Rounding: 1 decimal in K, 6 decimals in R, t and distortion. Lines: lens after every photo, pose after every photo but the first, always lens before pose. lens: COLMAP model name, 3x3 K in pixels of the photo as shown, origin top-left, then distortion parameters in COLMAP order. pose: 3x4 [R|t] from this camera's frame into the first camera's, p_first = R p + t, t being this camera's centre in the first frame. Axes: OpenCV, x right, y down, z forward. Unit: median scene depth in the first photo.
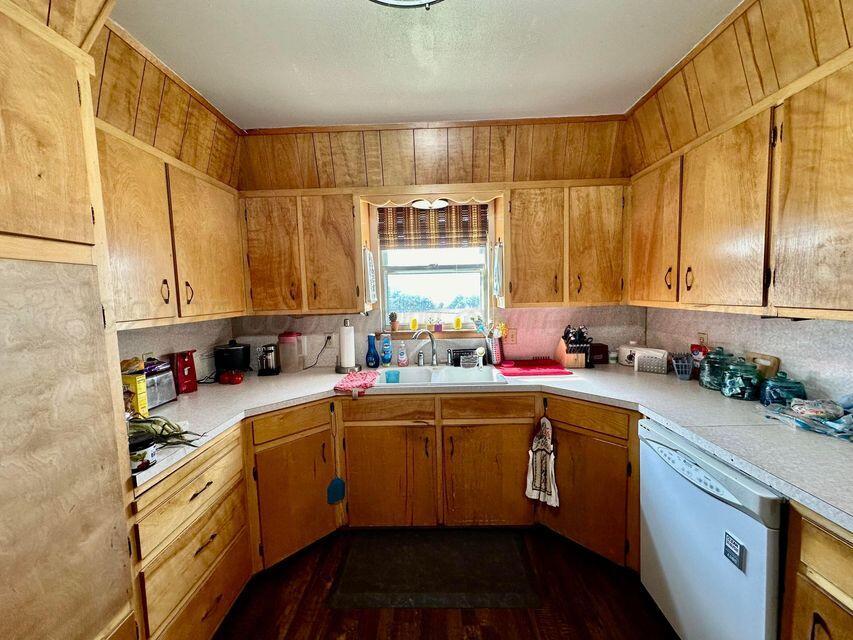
lens RADIAL K [[340.6, 0, 427.2], [0, 340.6, 319.6], [0, 0, 1]] dist [0.001413, -0.000267]
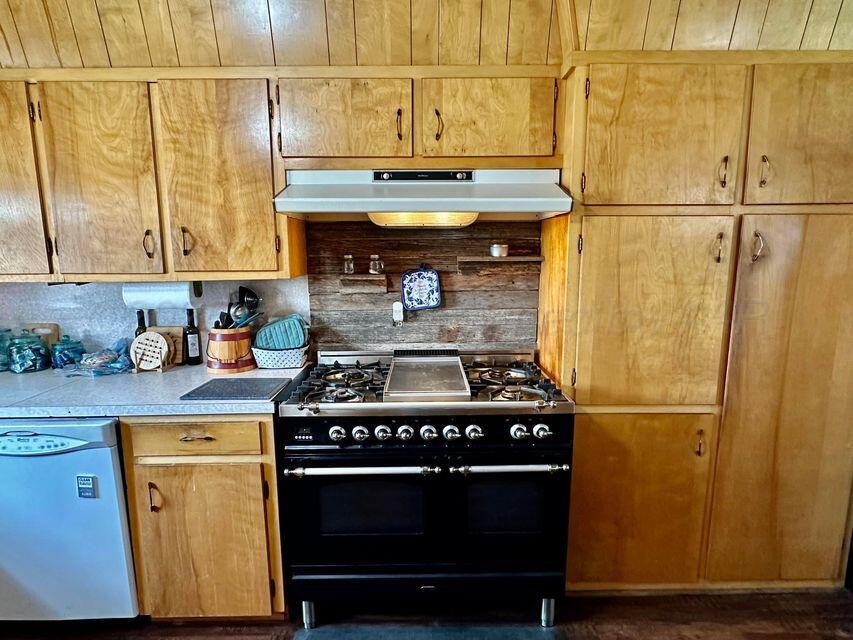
lens RADIAL K [[469.5, 0, 426.7], [0, 469.5, 321.8], [0, 0, 1]] dist [-0.004311, -0.000412]
pose [[-0.028345, -0.123710, 0.991914, -0.514378], [0.083246, 0.988573, 0.125672, 0.024032], [-0.996126, 0.086135, -0.017723, -0.127935]]
